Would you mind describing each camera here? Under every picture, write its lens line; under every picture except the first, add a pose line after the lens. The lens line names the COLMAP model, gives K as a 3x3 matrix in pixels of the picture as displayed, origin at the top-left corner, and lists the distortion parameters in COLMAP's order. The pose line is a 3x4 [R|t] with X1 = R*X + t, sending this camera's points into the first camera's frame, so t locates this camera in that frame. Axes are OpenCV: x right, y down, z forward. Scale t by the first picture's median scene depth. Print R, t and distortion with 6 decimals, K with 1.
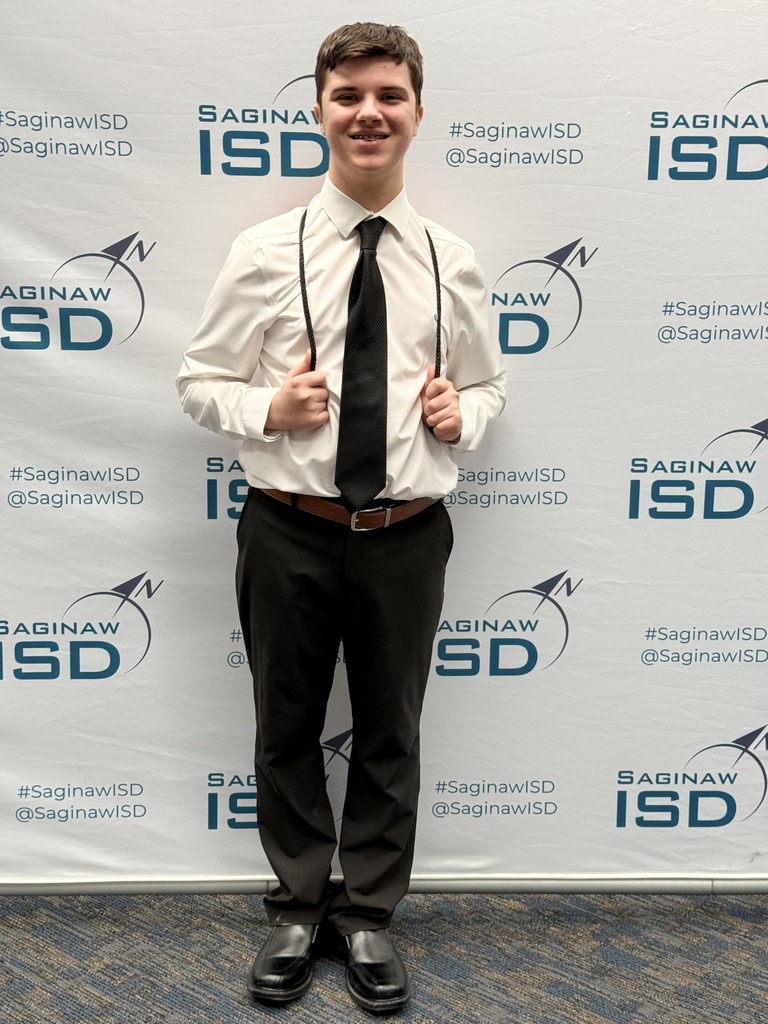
lens RADIAL K [[1404.9, 0, 384.0], [0, 1404.9, 512.0], [0, 0, 1]] dist [0.111587, -0.106978]
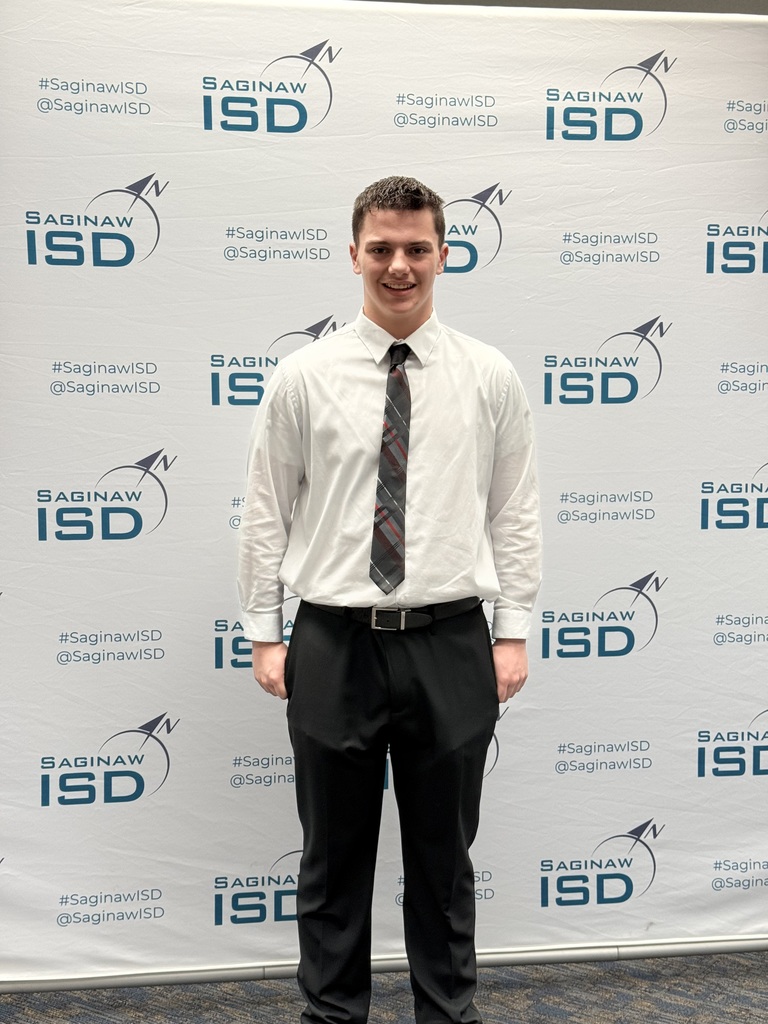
lens RADIAL K [[1443.4, 0, 384.0], [0, 1443.4, 512.0], [0, 0, 1]] dist [0.055777, 0.165673]
pose [[0.994494, -0.021213, 0.102628, -0.103957], [0.033377, 0.992417, -0.118298, 0.023577], [-0.099341, 0.121072, 0.987660, -0.314534]]
